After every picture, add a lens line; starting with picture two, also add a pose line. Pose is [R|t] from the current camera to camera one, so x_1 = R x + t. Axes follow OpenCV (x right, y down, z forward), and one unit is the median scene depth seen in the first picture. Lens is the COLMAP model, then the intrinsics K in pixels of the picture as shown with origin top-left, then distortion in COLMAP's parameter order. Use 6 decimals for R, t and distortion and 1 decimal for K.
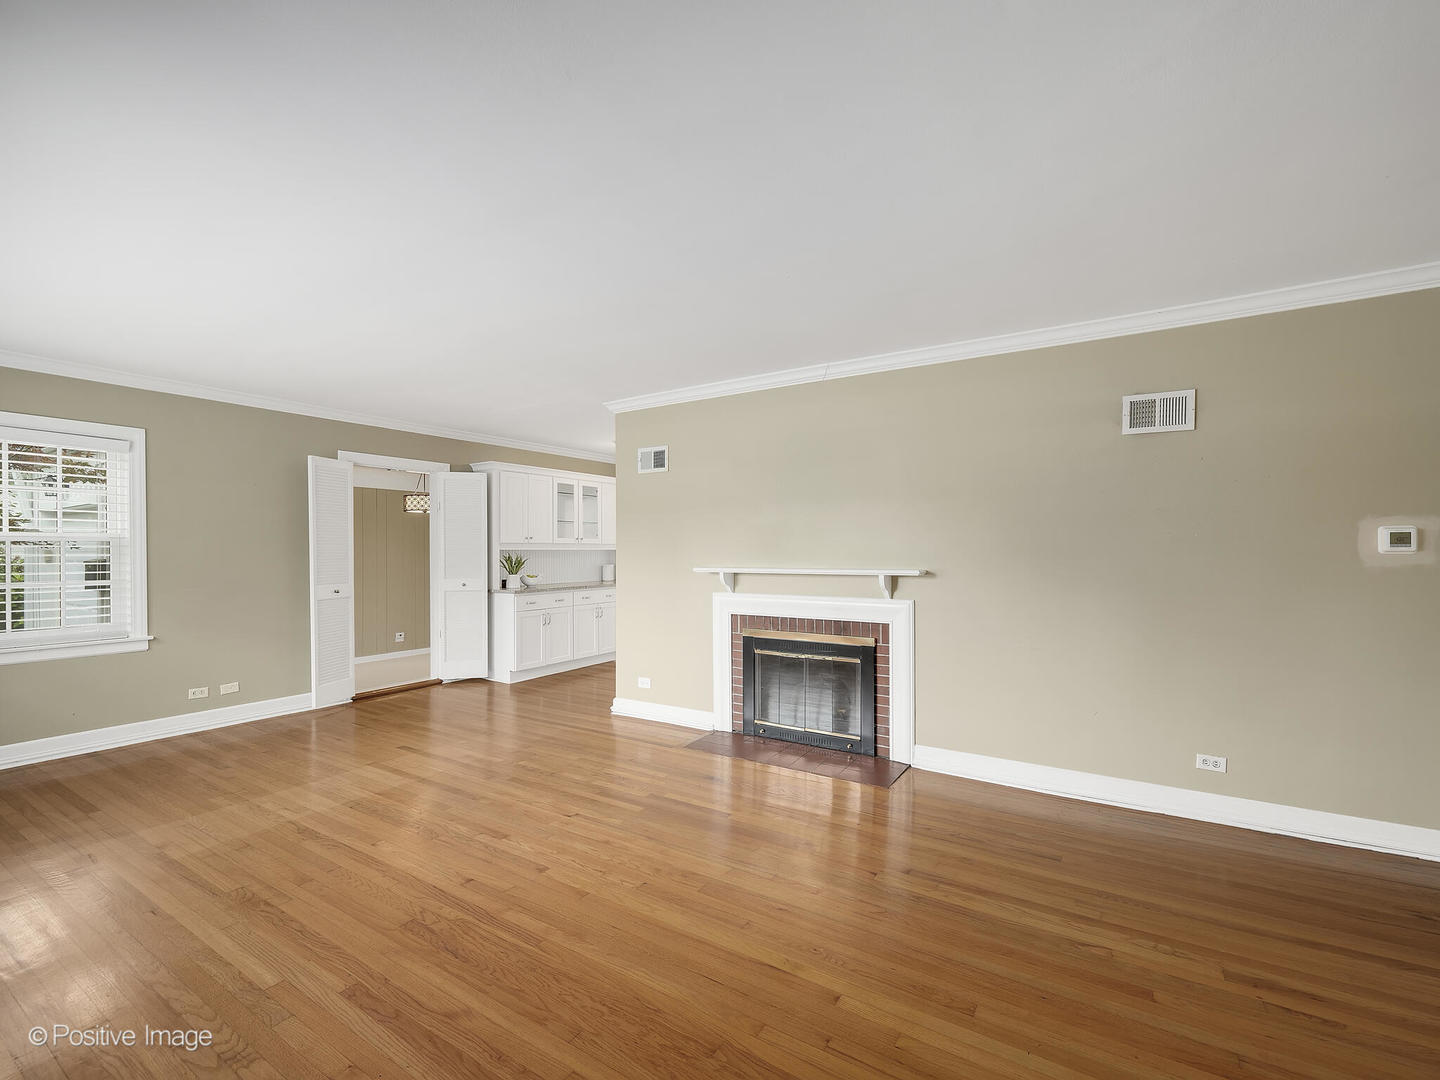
lens RADIAL K [[636.9, 0, 731.1], [0, 636.9, 552.2], [0, 0, 1]] dist [0.001500, -0.001000]
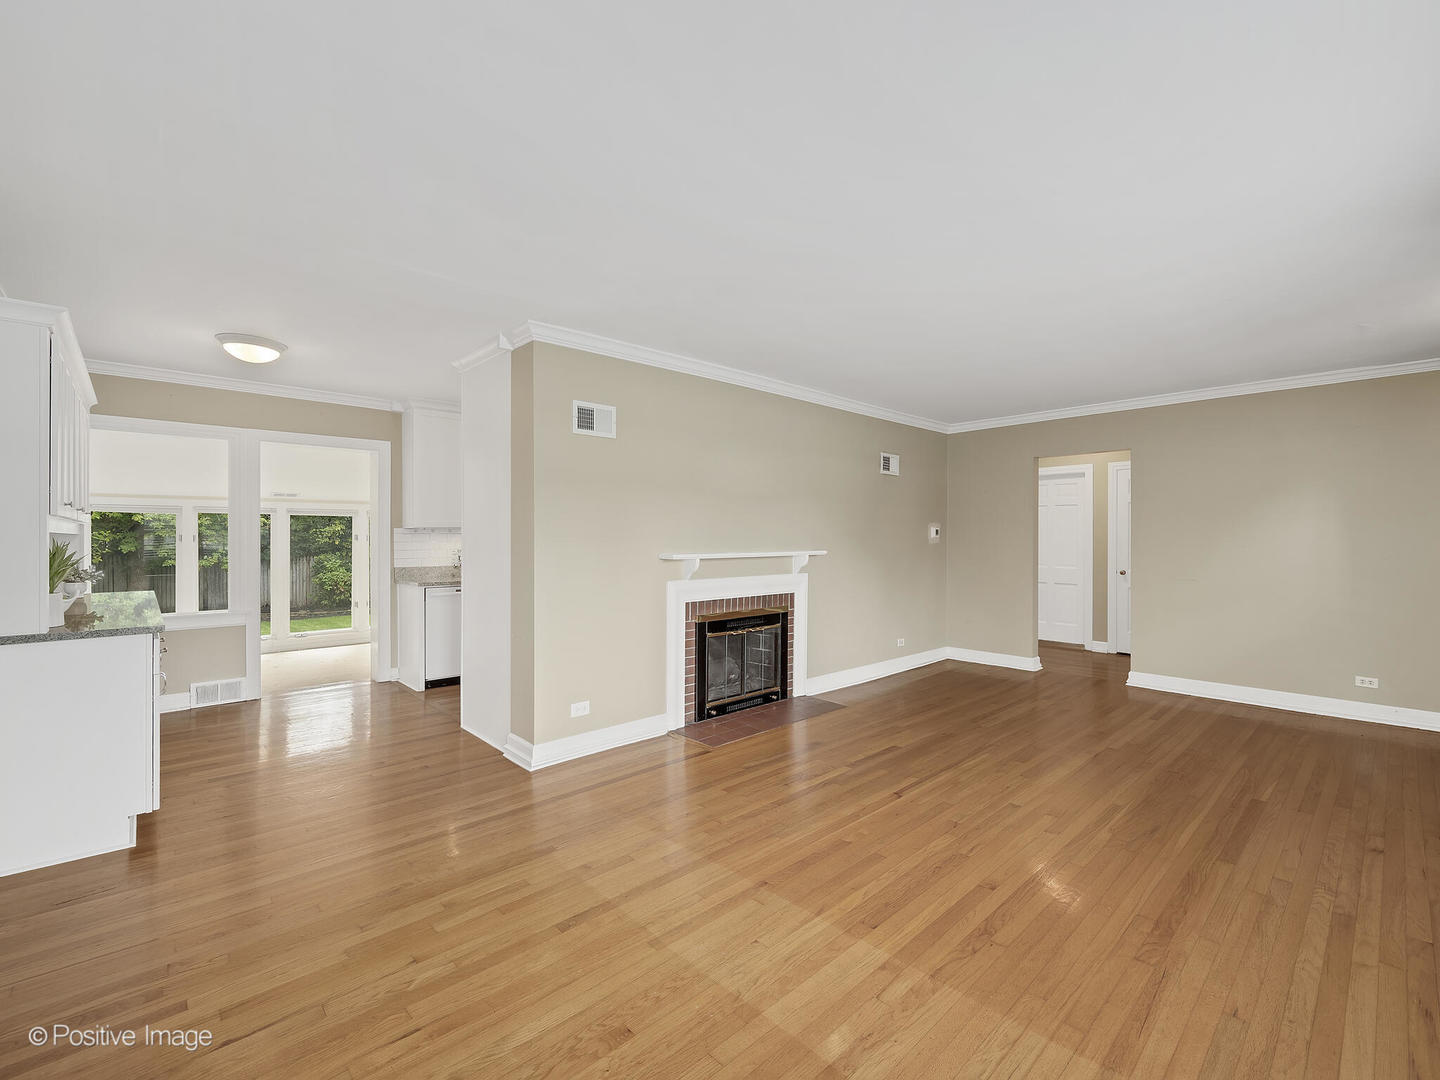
lens RADIAL K [[636.9, 0, 717.9], [0, 636.9, 530.4], [0, 0, 1]] dist [0.001500, -0.001000]
pose [[0.252804, 0.013791, 0.967419, -0.875402], [0.002046, 0.999889, -0.014788, 0.003697], [-0.967515, 0.005717, 0.252747, 0.682090]]
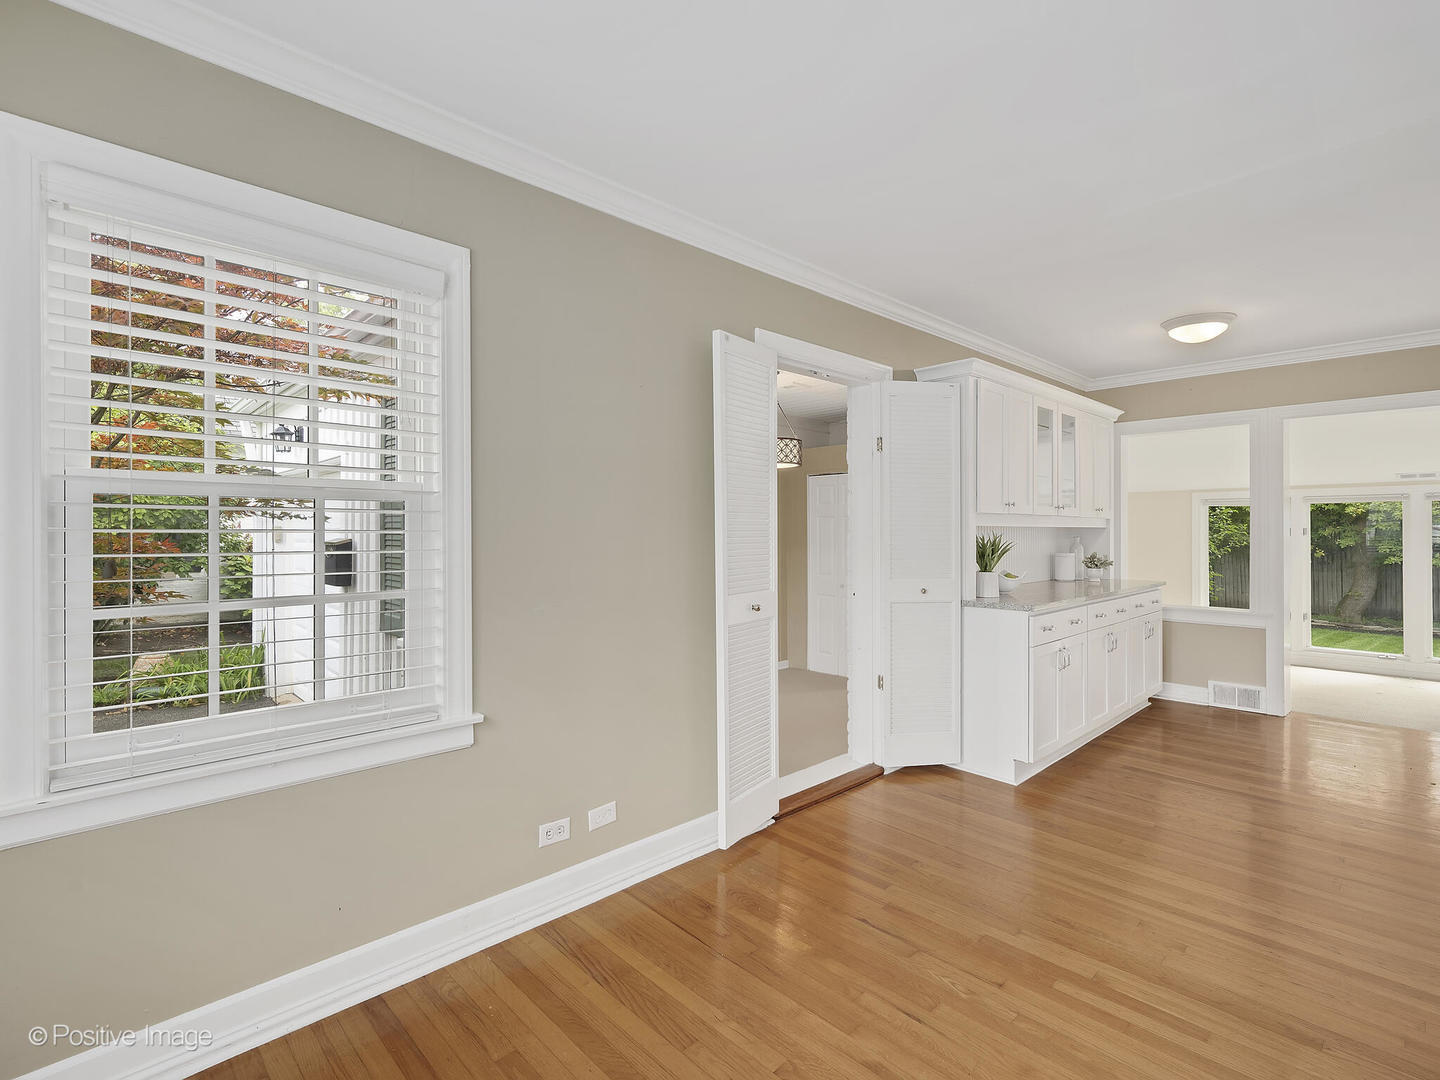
lens RADIAL K [[686.2, 0, 724.3], [0, 686.2, 534.5], [0, 0, 1]] dist [-0.007532, 0.000943]
pose [[0.971544, 0.006123, -0.236780, -0.590664], [-0.005167, 0.999976, 0.004658, 0.002623], [0.236803, -0.003302, 0.971552, 0.539702]]
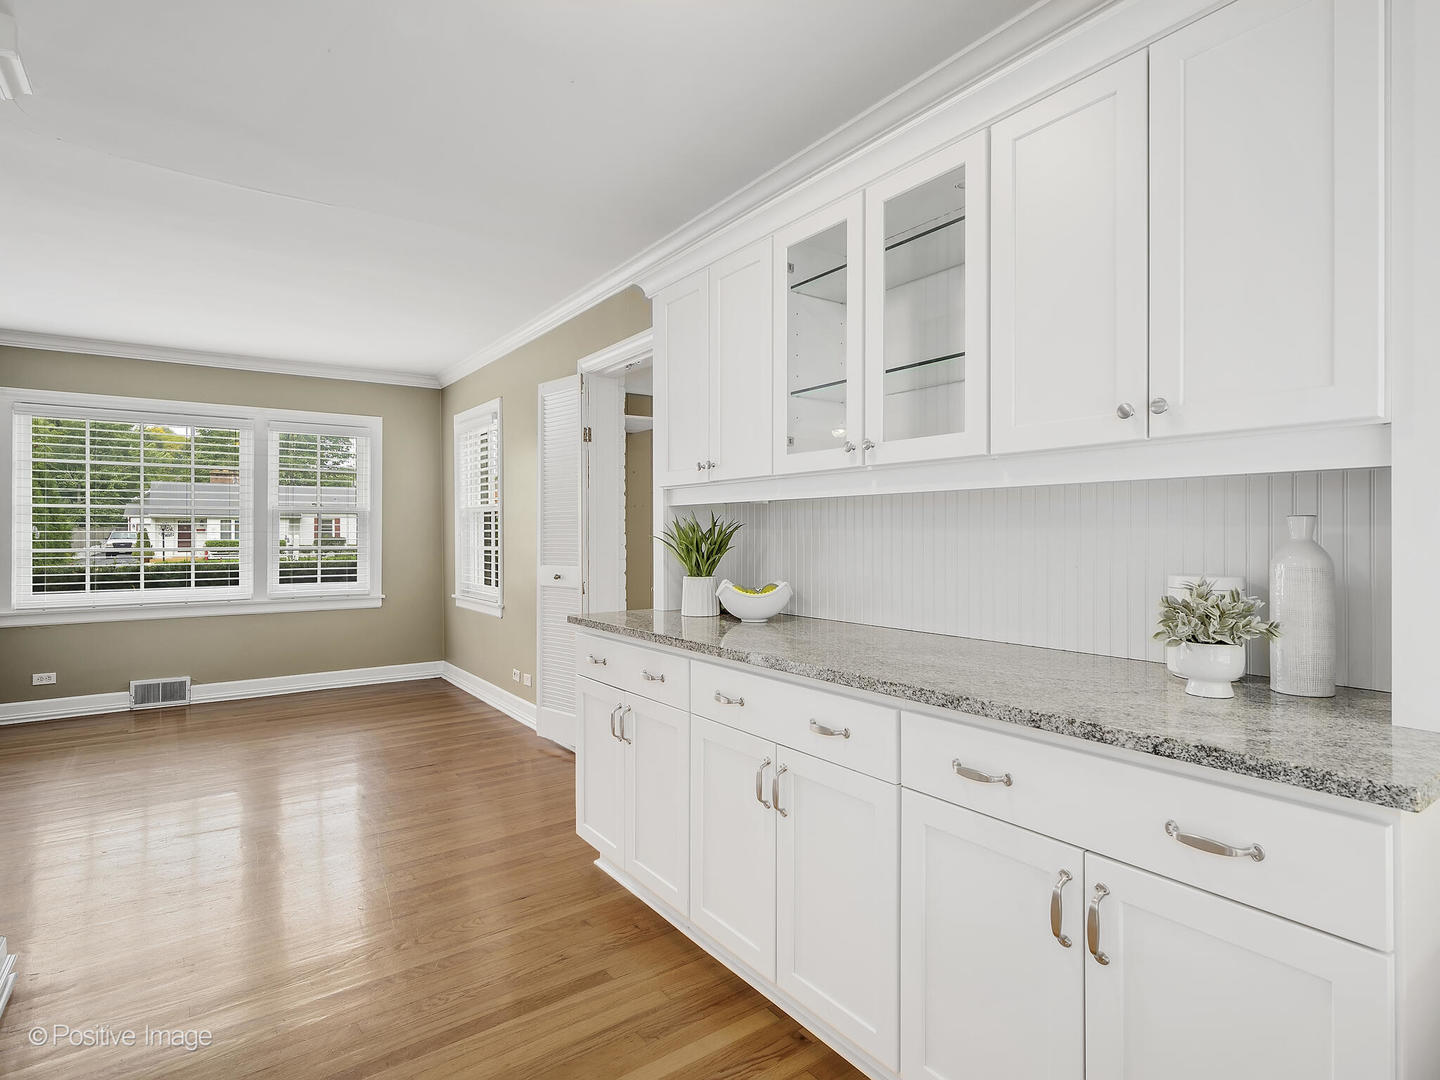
lens RADIAL K [[761.7, 0, 720.2], [0, 761.7, 538.2], [0, 0, 1]] dist [-0.000091, -0.001630]
pose [[-0.378300, 0.015362, -0.925555, 0.051312], [0.003597, 0.999879, 0.015125, 0.010806], [0.925676, 0.002393, -0.378310, 1.647274]]
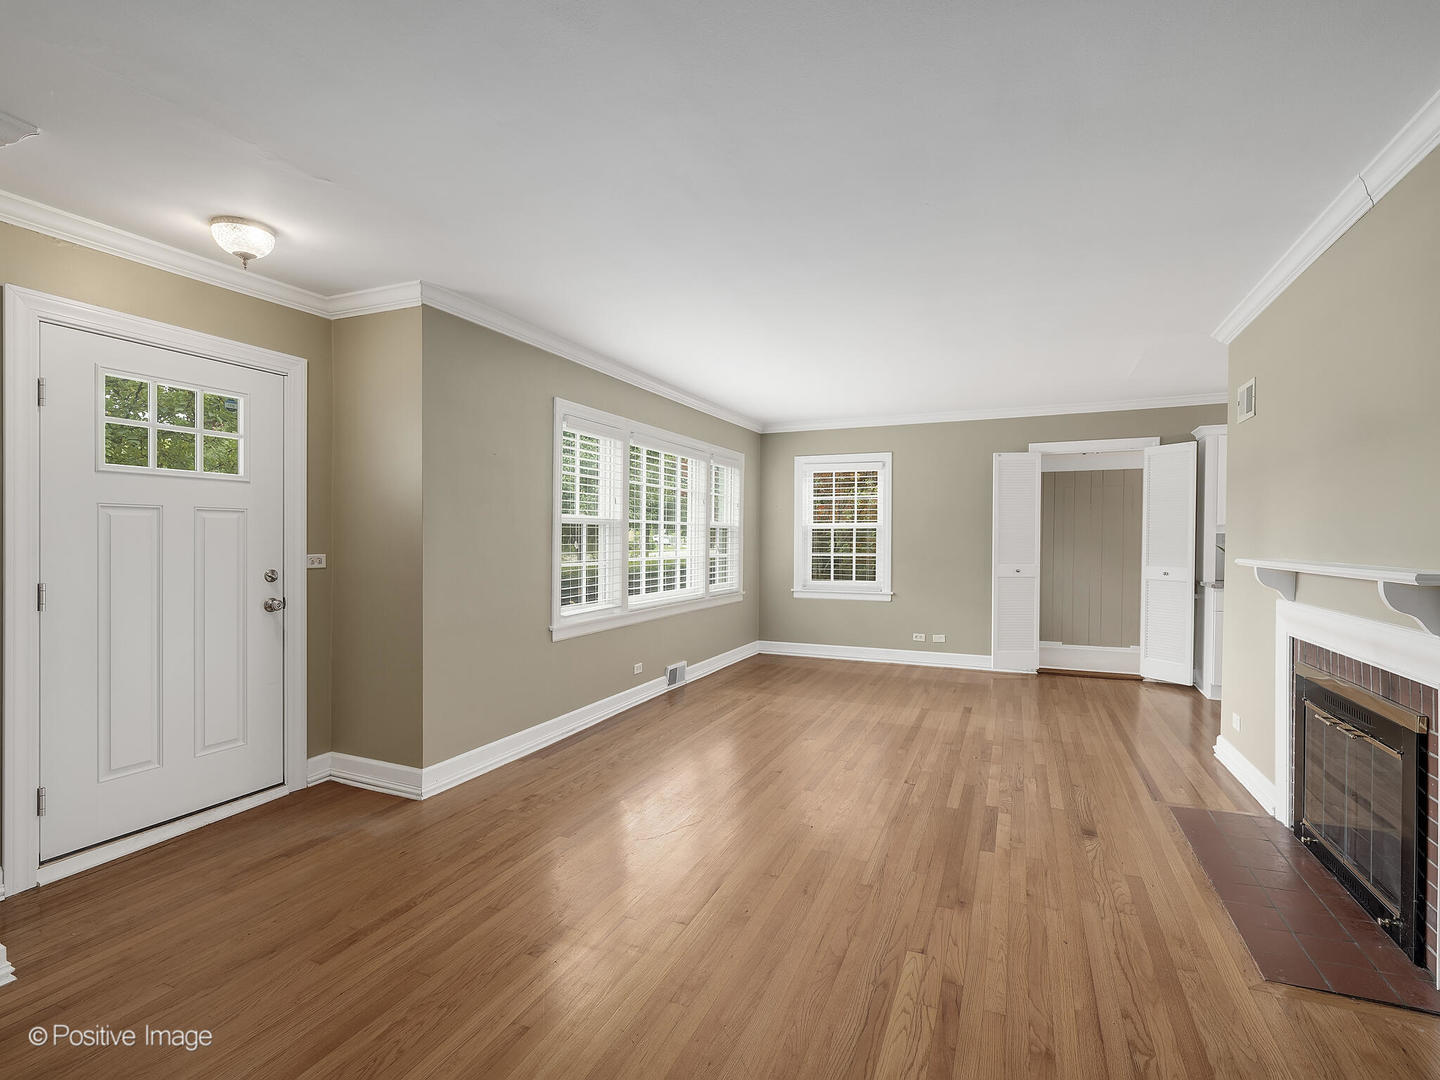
lens RADIAL K [[686.2, 0, 720.2], [0, 686.2, 540.4], [0, 0, 1]] dist [-0.007532, 0.000943]
pose [[0.150765, 0.009131, -0.988527, 0.554921], [-0.004533, 0.999953, 0.008545, 0.000030], [0.988559, 0.003193, 0.150800, 0.344130]]
